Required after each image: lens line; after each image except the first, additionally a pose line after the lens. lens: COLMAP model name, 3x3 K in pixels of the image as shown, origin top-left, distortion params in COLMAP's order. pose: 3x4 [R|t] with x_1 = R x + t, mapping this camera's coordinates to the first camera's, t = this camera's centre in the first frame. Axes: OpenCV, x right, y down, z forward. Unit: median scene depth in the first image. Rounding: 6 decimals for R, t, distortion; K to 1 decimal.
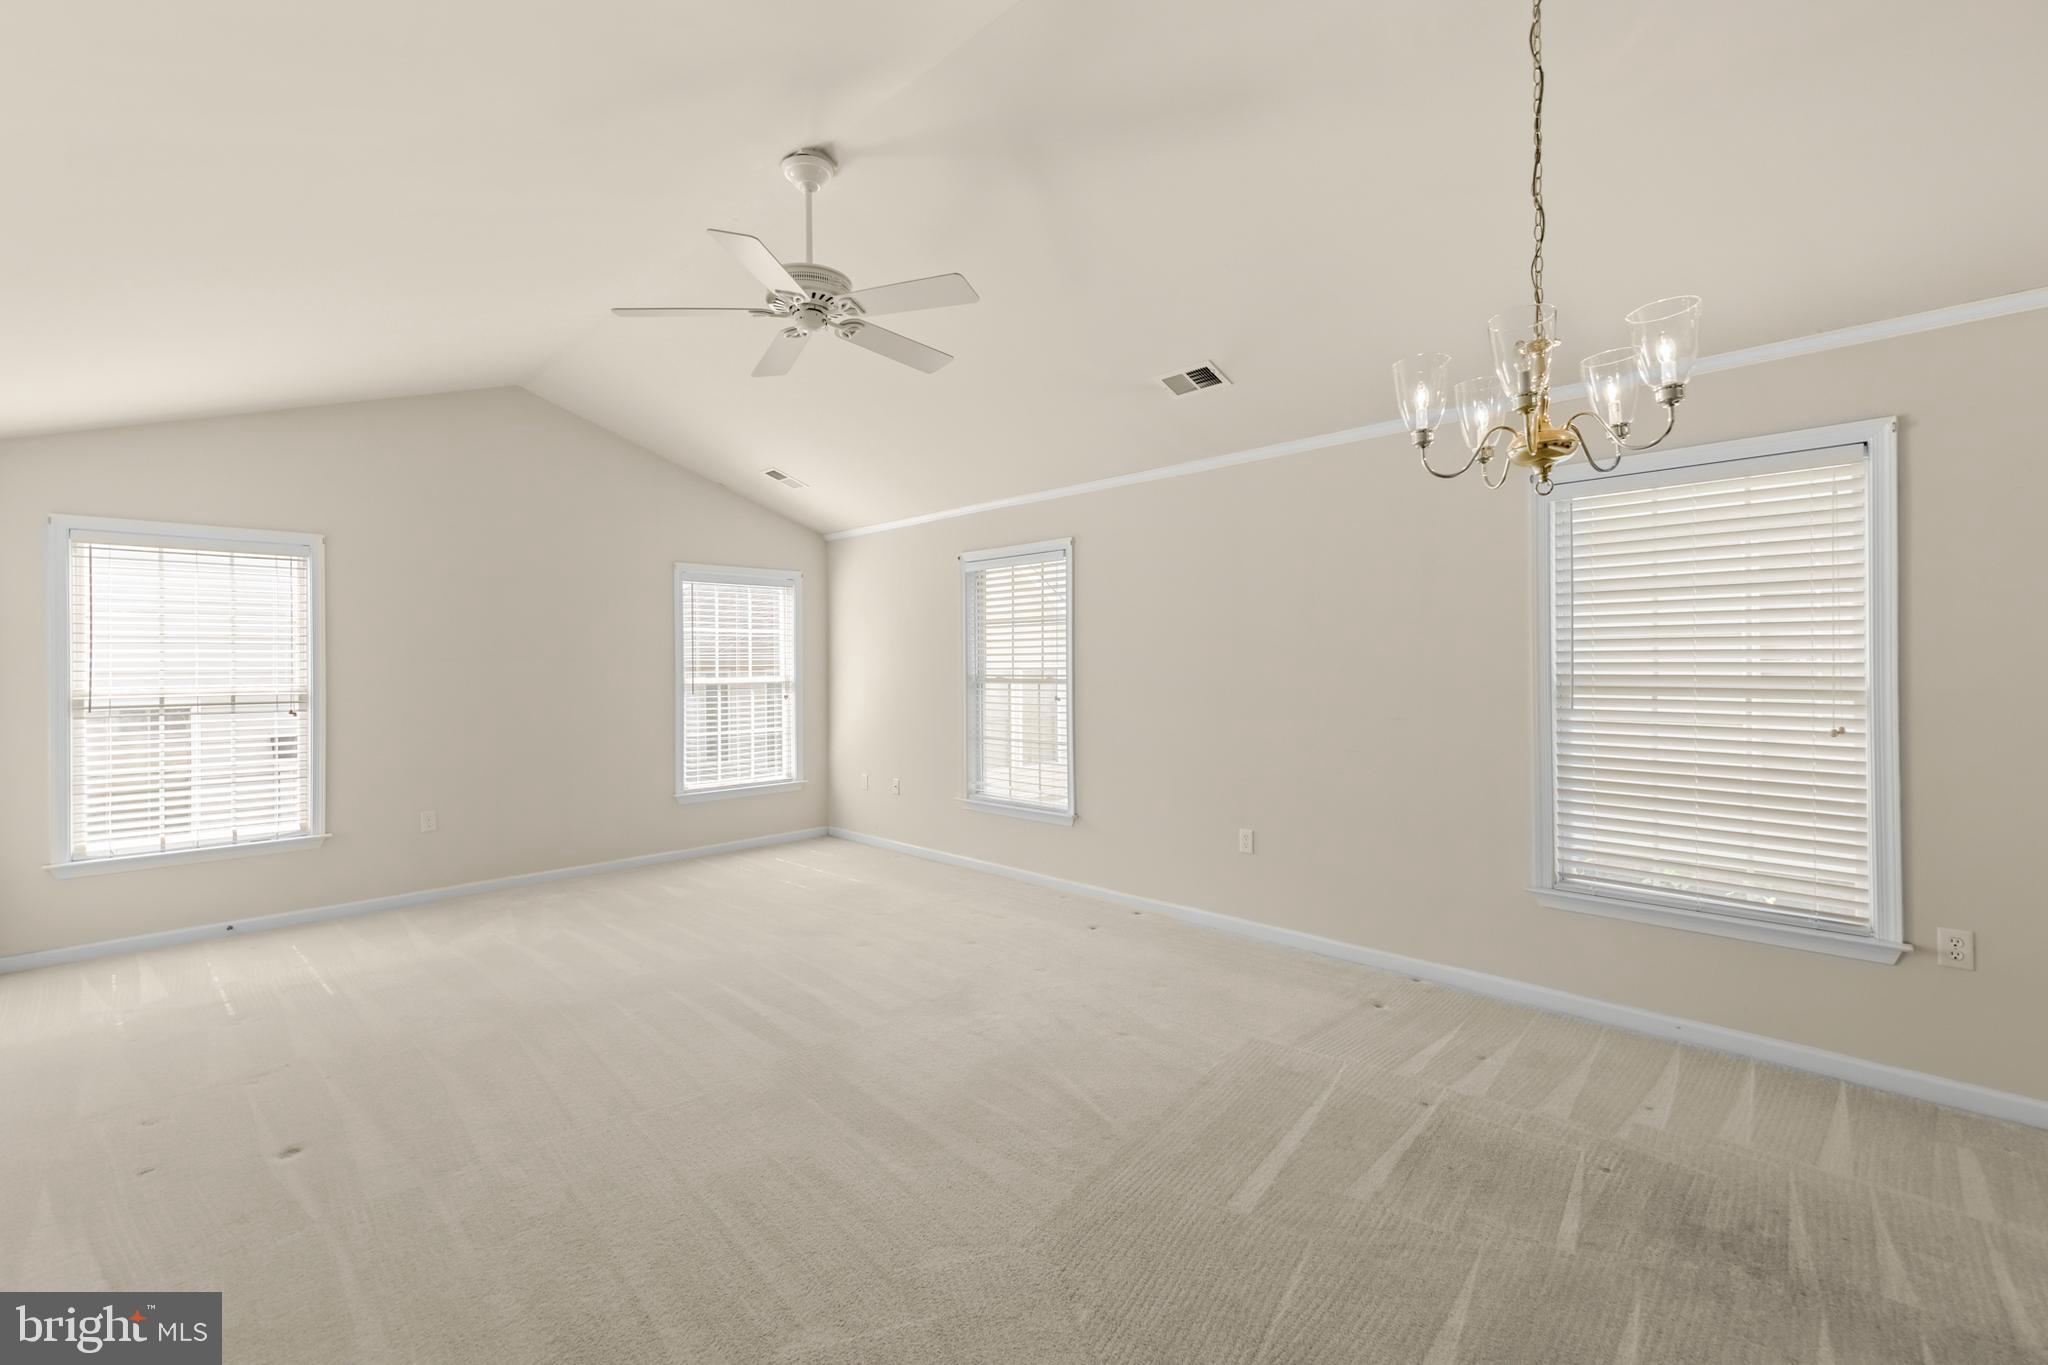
lens RADIAL K [[887.8, 0, 1001.6], [0, 887.8, 663.5], [0, 0, 1]] dist [0.003138, 0.000193]
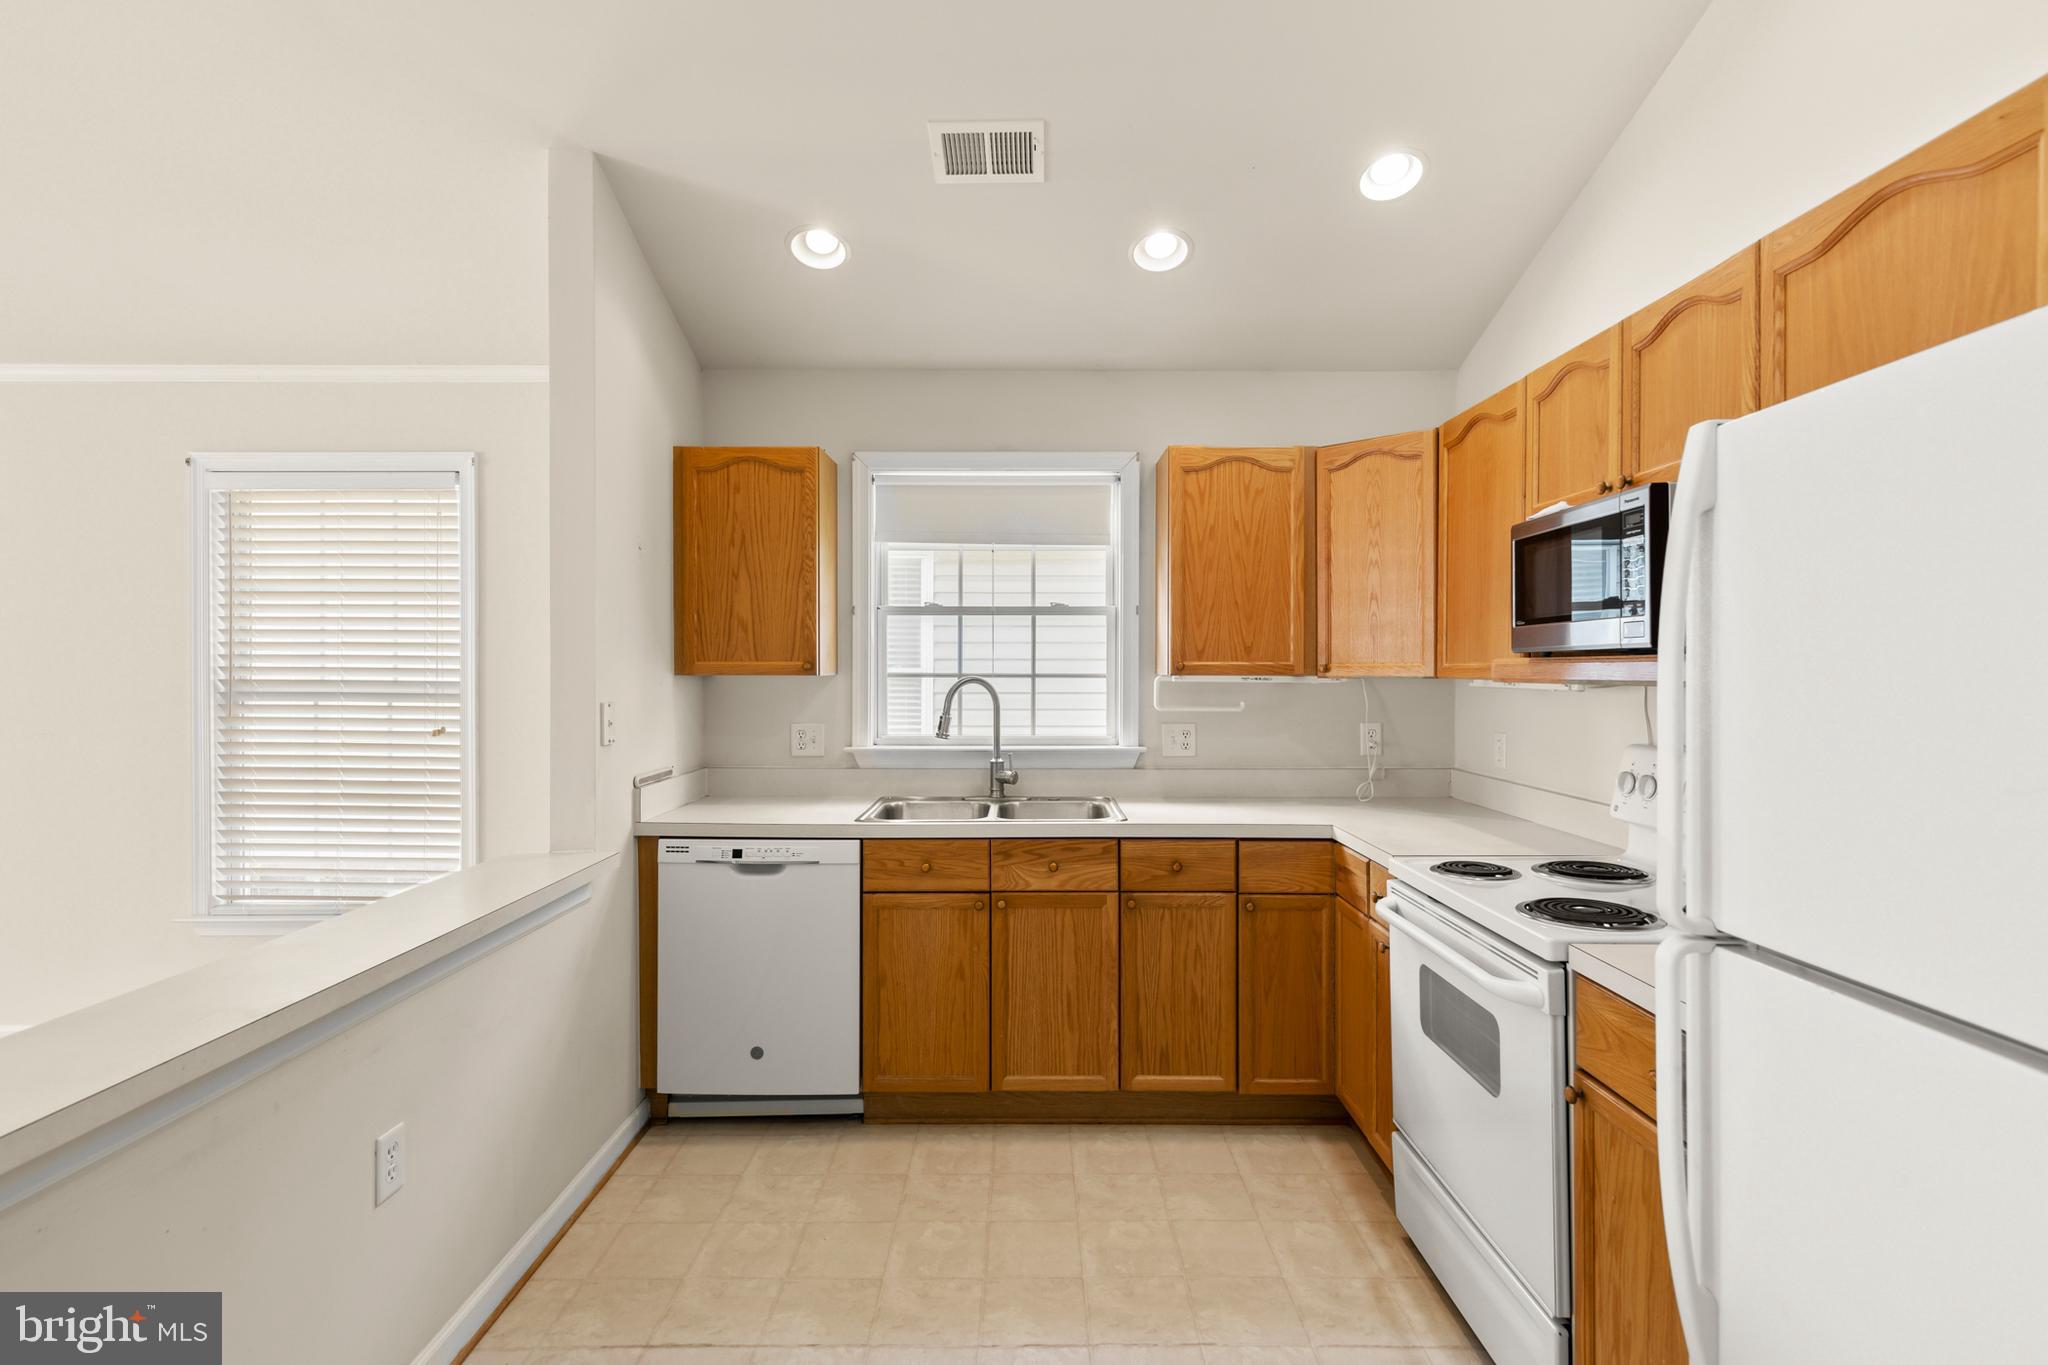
lens RADIAL K [[984.1, 0, 1017.0], [0, 984.1, 659.5], [0, 0, 1]] dist [0.001324, 0.000479]
pose [[0.693243, 0.014137, 0.720565, 0.264520], [-0.009242, 0.999900, -0.010726, -0.002701], [-0.720645, 0.000776, 0.693304, -0.167973]]
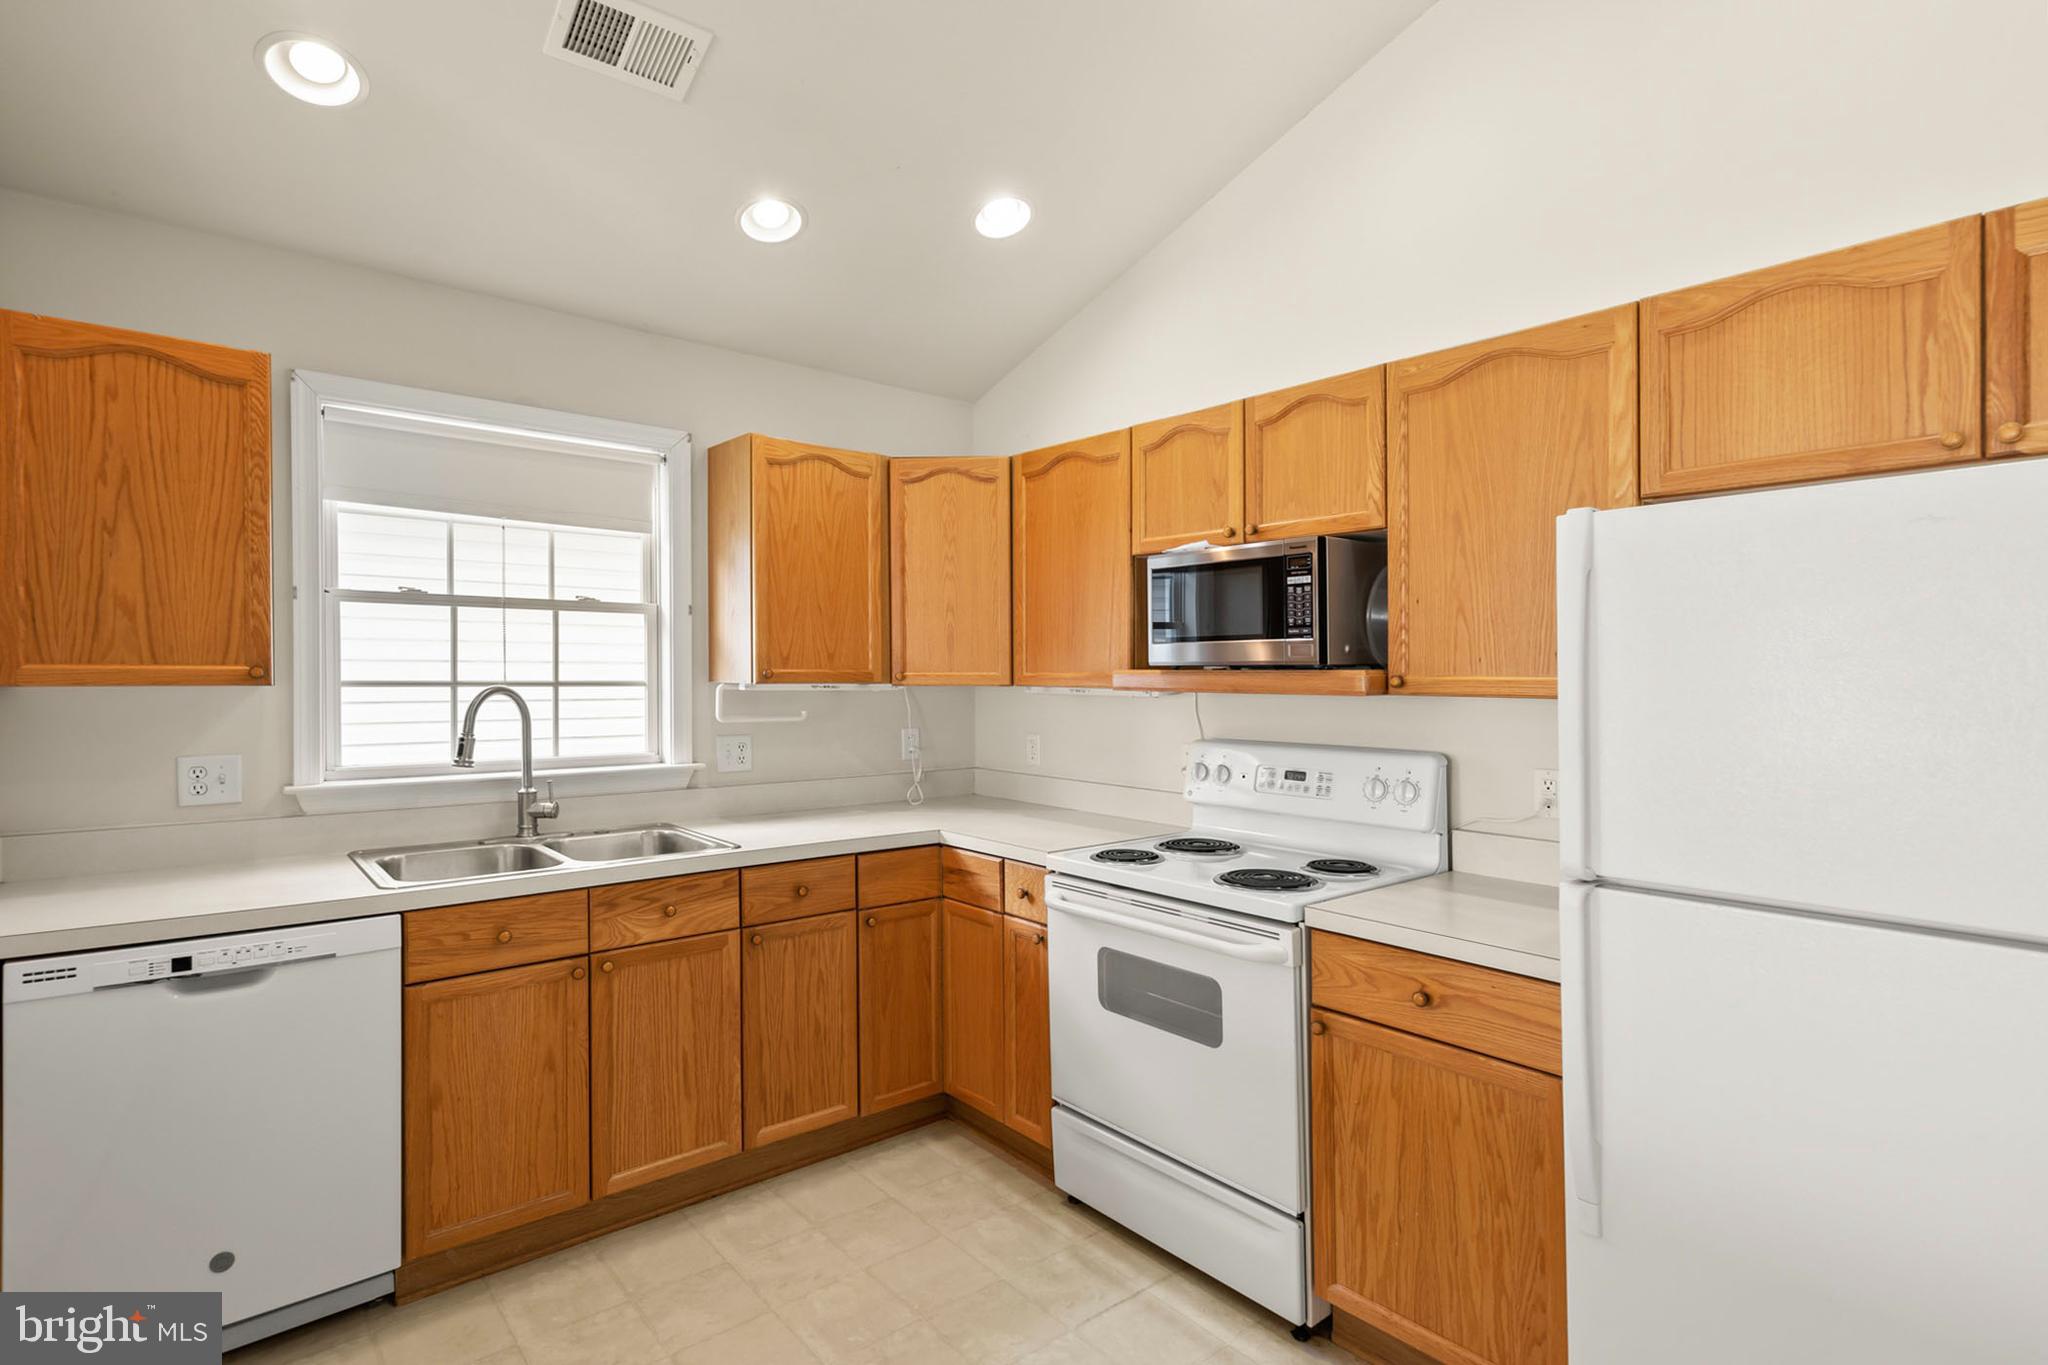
lens RADIAL K [[999.1, 0, 988.7], [0, 999.1, 661.2], [0, 0, 1]] dist [0.000756, 0.000402]
pose [[0.076181, 0.018047, 0.996931, 0.224274], [-0.010895, 0.999792, -0.017266, -0.004344], [-0.997034, -0.009546, 0.076362, -0.023438]]
